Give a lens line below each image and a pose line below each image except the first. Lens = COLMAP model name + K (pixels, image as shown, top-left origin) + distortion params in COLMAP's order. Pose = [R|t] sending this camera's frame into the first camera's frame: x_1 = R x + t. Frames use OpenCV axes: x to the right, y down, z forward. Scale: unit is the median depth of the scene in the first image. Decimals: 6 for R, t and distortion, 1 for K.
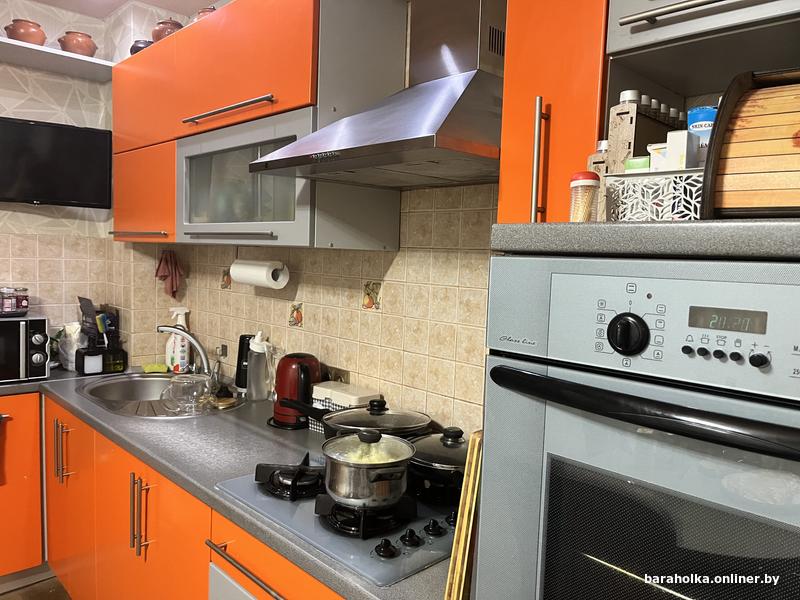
lens RADIAL K [[605.4, 0, 400.0], [0, 605.4, 300.0], [0, 0, 1]] dist [0.101812, -0.146423]
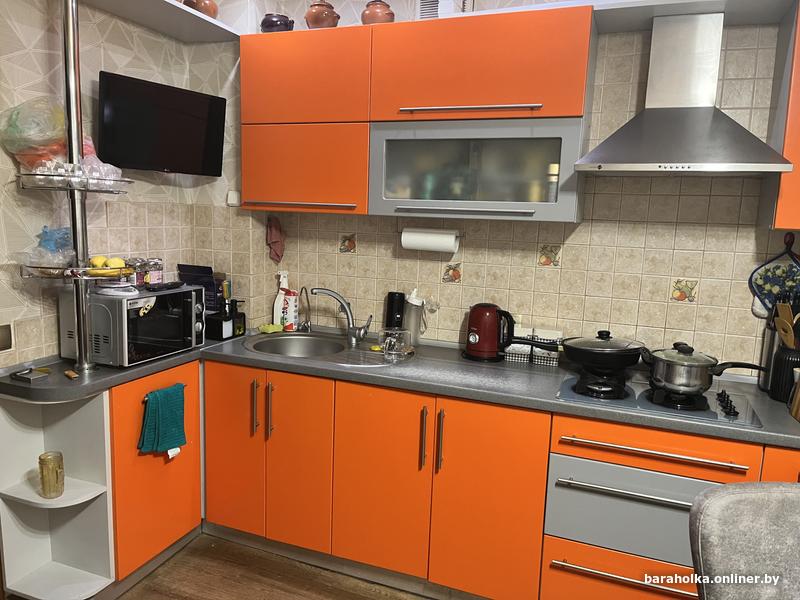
lens RADIAL K [[596.8, 0, 400.0], [0, 596.8, 300.0], [0, 0, 1]] dist [0.063543, -0.085920]
pose [[0.910131, -0.066441, 0.408958, -0.850186], [0.028952, 0.994844, 0.097193, -0.045864], [-0.413307, -0.076618, 0.907362, -0.050919]]
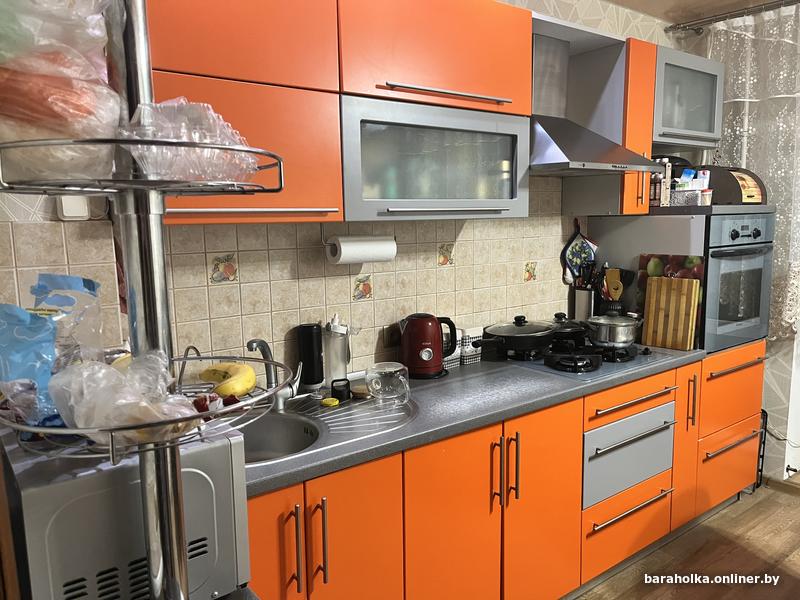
lens RADIAL K [[605.4, 0, 400.0], [0, 605.4, 300.0], [0, 0, 1]] dist [0.101812, -0.146423]
pose [[0.109453, -0.172368, 0.978933, -1.292756], [0.093001, 0.982305, 0.162563, -0.126819], [-0.989632, 0.073248, 0.123546, 0.913037]]
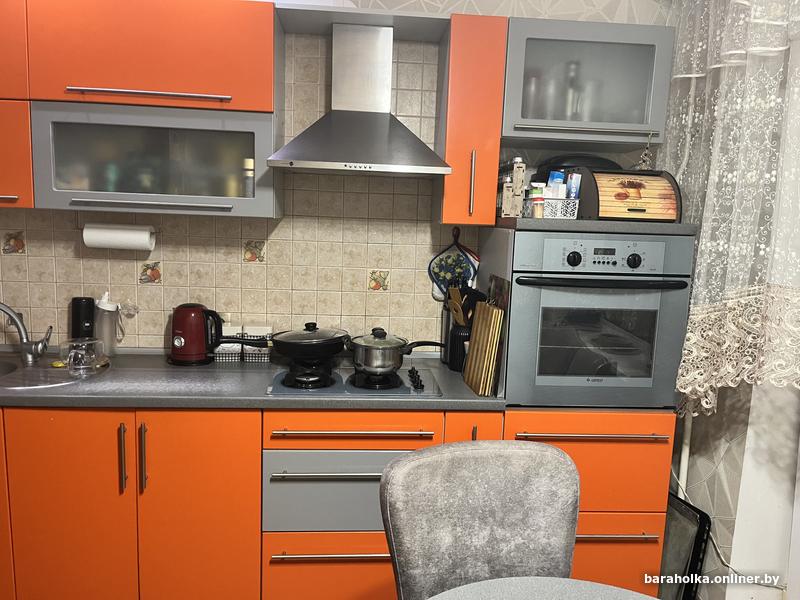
lens RADIAL K [[596.8, 0, 400.0], [0, 596.8, 300.0], [0, 0, 1]] dist [0.063543, -0.085920]
pose [[0.635567, -0.119984, 0.762665, -0.814781], [0.042141, 0.991769, 0.120909, -0.045040], [-0.770895, -0.044706, 0.635392, -0.062228]]
